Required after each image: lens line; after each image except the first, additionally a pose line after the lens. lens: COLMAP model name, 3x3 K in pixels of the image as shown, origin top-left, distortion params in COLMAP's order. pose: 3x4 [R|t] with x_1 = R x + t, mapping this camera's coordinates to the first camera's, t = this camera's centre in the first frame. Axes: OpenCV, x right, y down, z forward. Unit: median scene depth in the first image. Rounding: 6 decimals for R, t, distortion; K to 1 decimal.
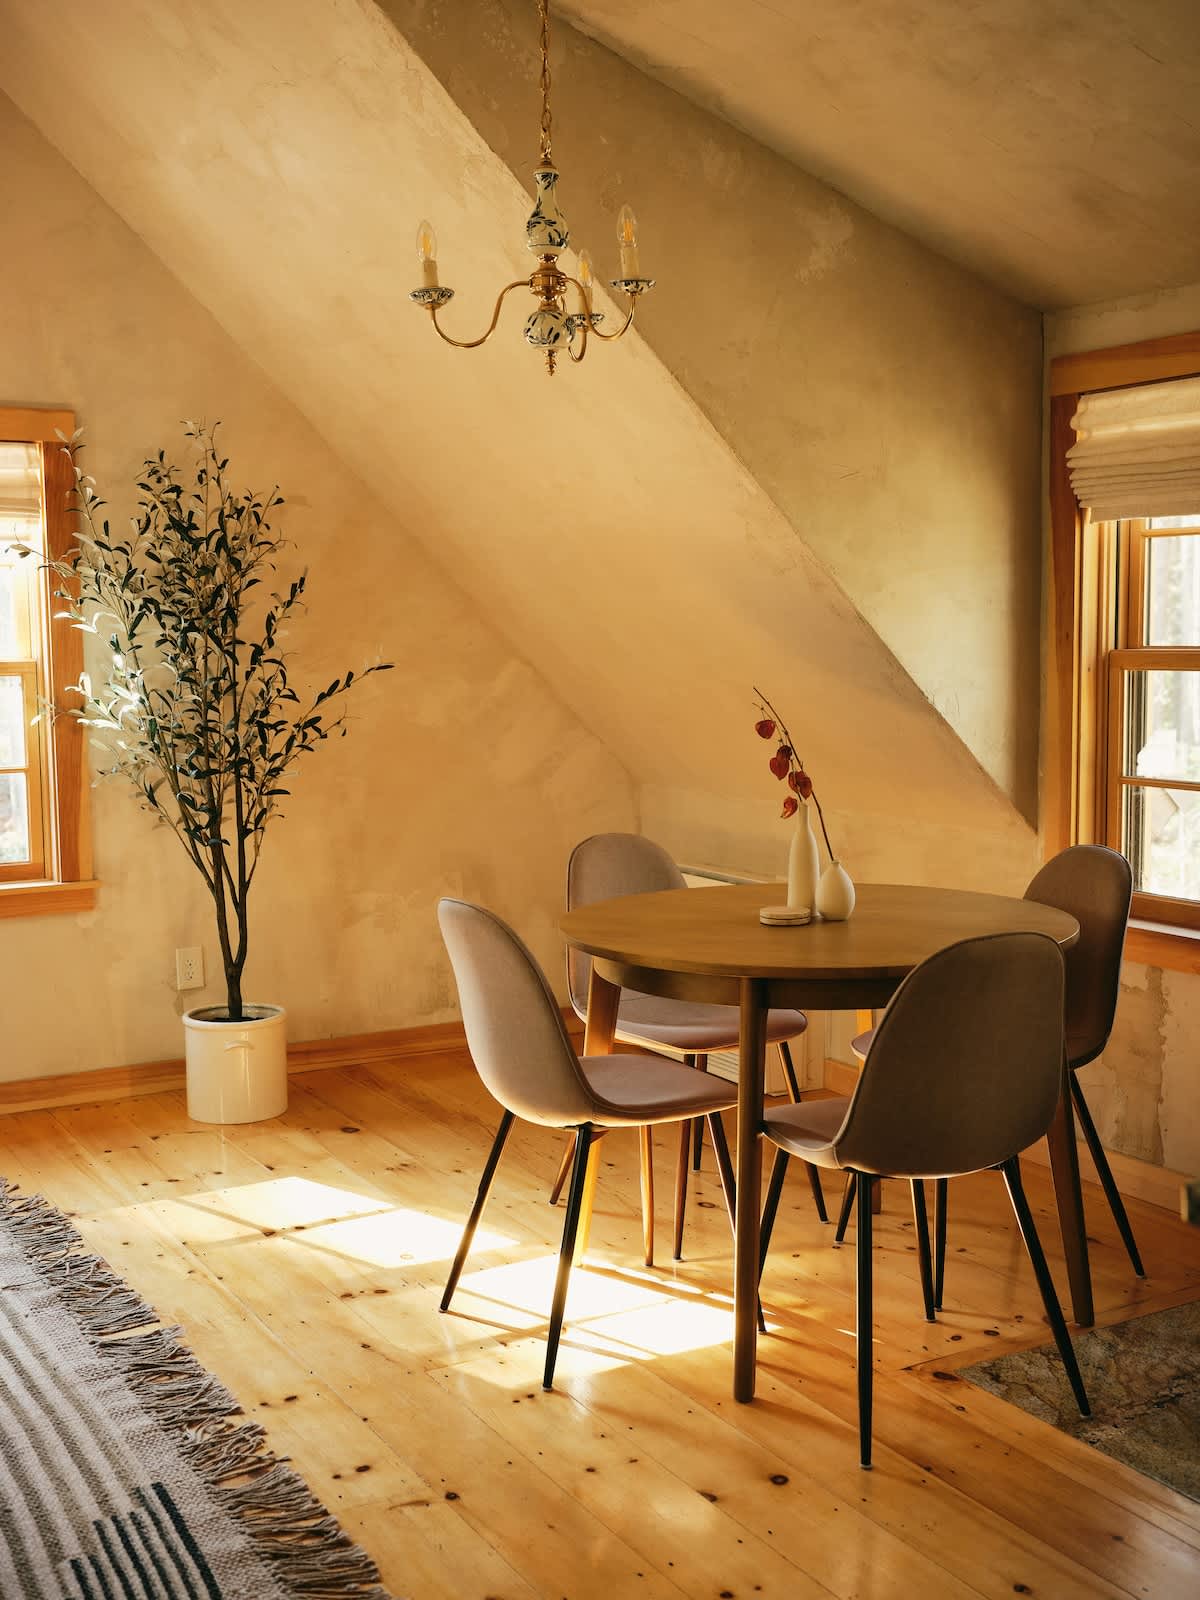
lens RADIAL K [[1770.0, 0, 600.0], [0, 1770.0, 800.0], [0, 0, 1]] dist [0.007182, -0.026584]
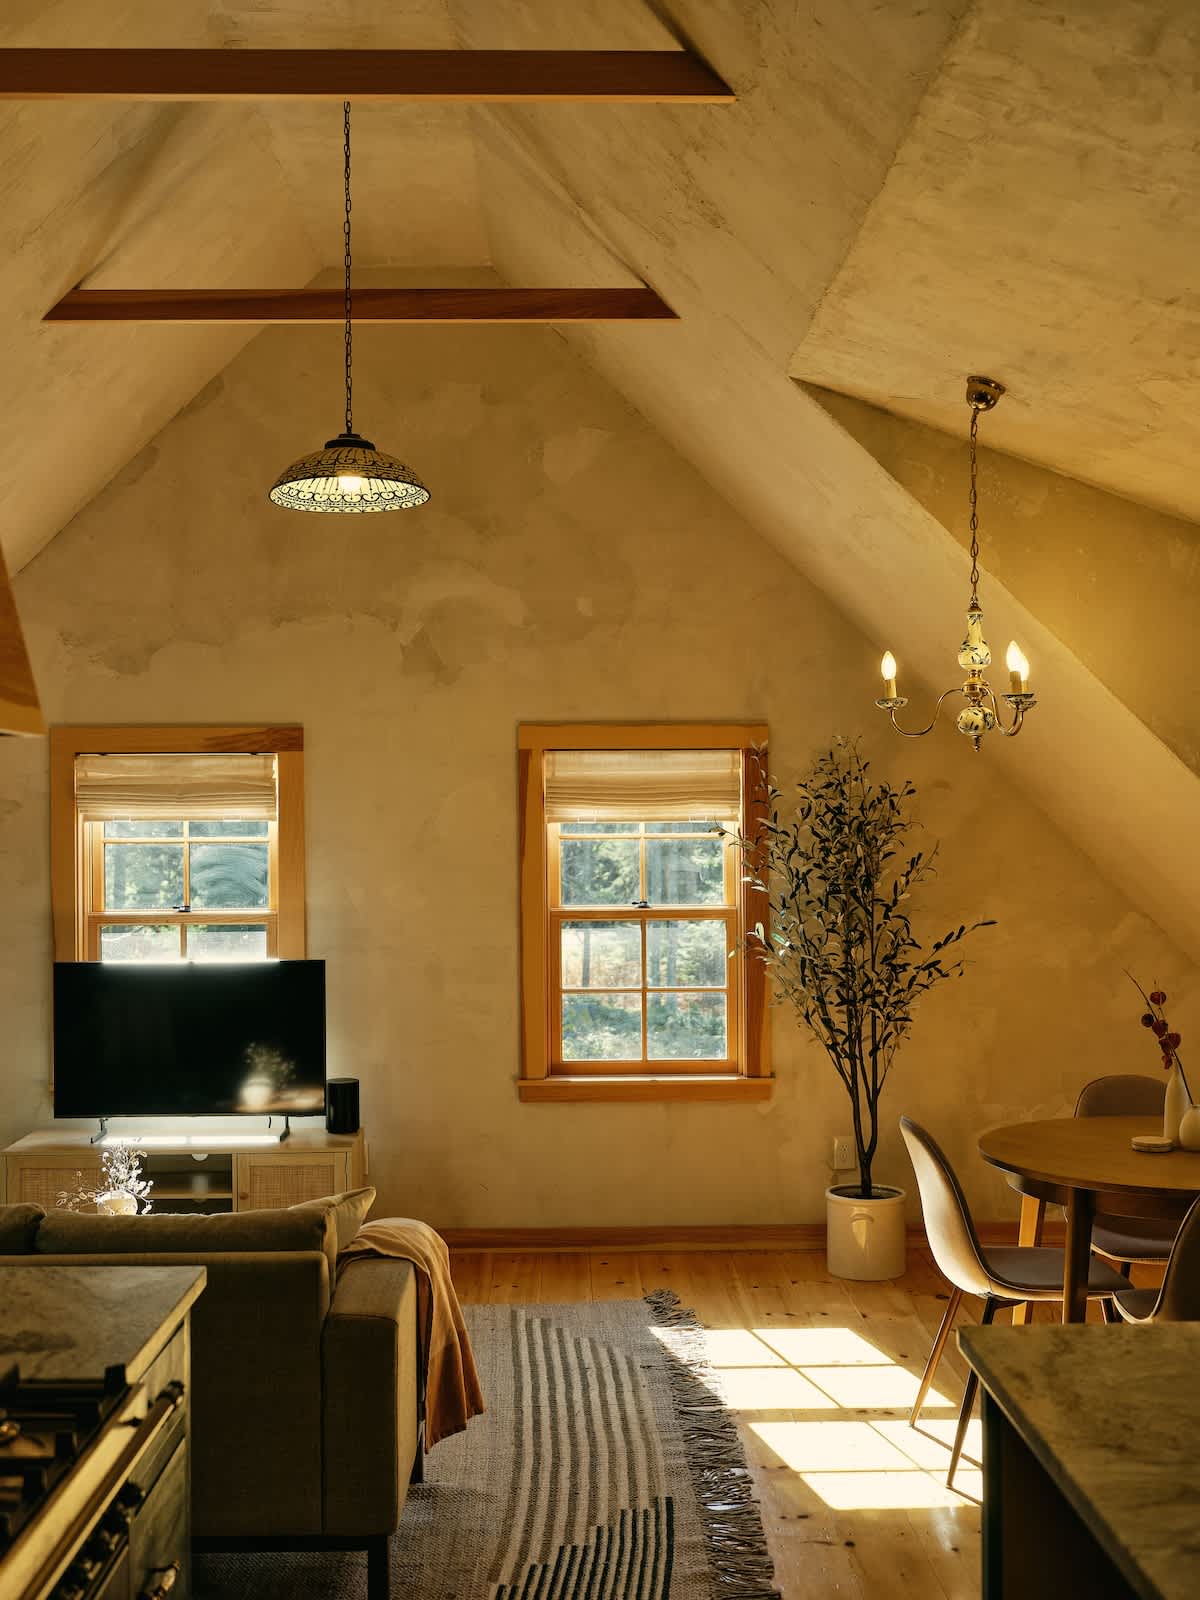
lens RADIAL K [[1770.0, 0, 600.0], [0, 1770.0, 800.0], [0, 0, 1]] dist [0.007182, -0.026584]
pose [[0.875211, 0.001790, -0.483739, 0.246718], [-0.049998, 0.994972, -0.086778, -0.040534], [0.481151, 0.100135, 0.870900, -0.231317]]
